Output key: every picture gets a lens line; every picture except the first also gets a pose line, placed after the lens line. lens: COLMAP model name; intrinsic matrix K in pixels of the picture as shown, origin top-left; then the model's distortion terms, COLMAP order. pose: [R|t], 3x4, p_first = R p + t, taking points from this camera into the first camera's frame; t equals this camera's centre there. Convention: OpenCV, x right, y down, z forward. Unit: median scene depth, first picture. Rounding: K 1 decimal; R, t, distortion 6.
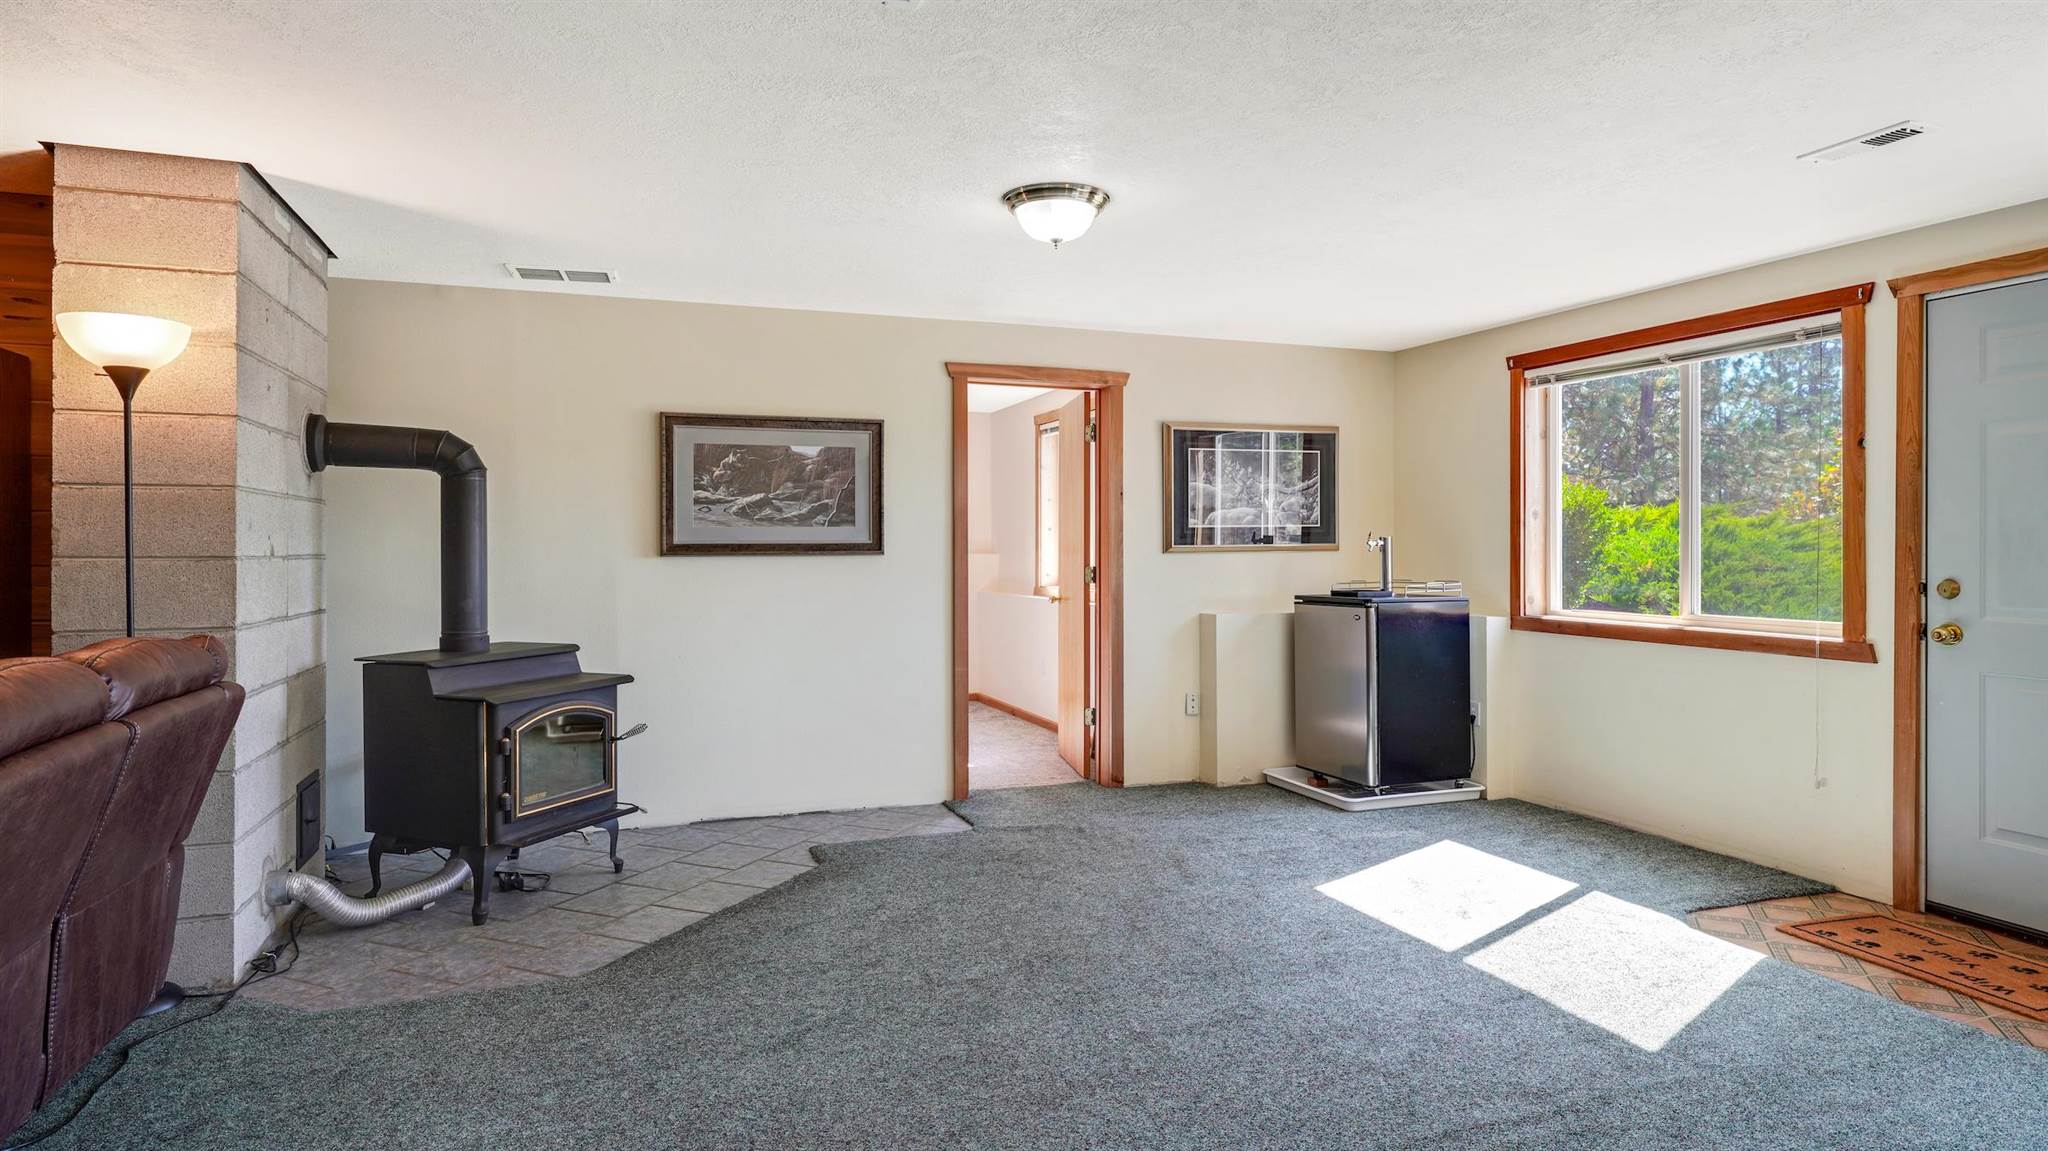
lens RADIAL K [[1144.8, 0, 1012.4], [0, 1144.8, 554.7], [0, 0, 1]] dist [0.000715, 0.000654]
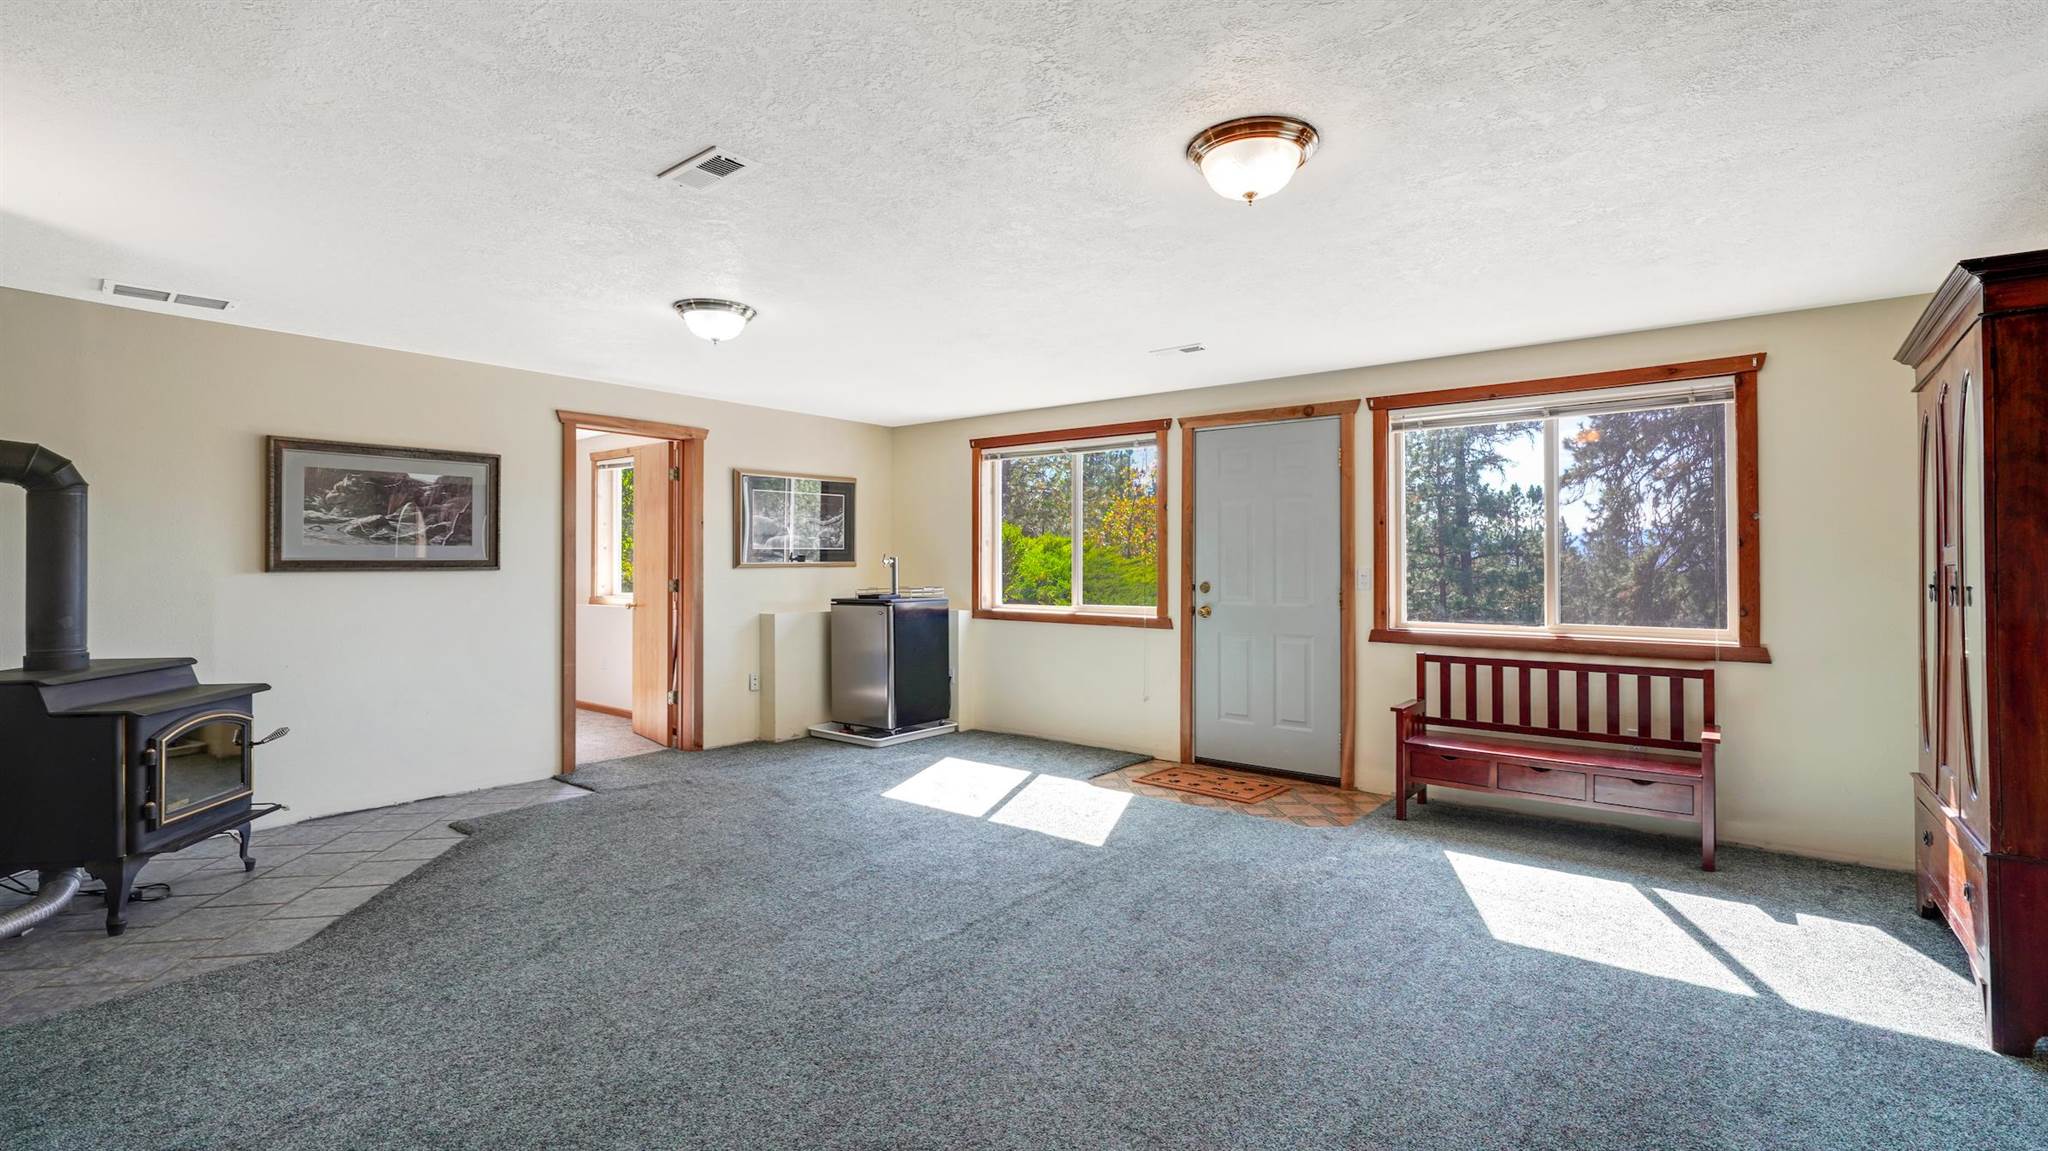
lens RADIAL K [[947.6, 0, 1027.3], [0, 947.6, 567.0], [0, 0, 1]] dist [0.001328, -0.001174]
pose [[0.848757, -0.000319, 0.528783, -0.205911], [0.001411, 0.999998, -0.001662, -0.001036], [-0.528782, 0.002157, 0.848755, -0.131235]]
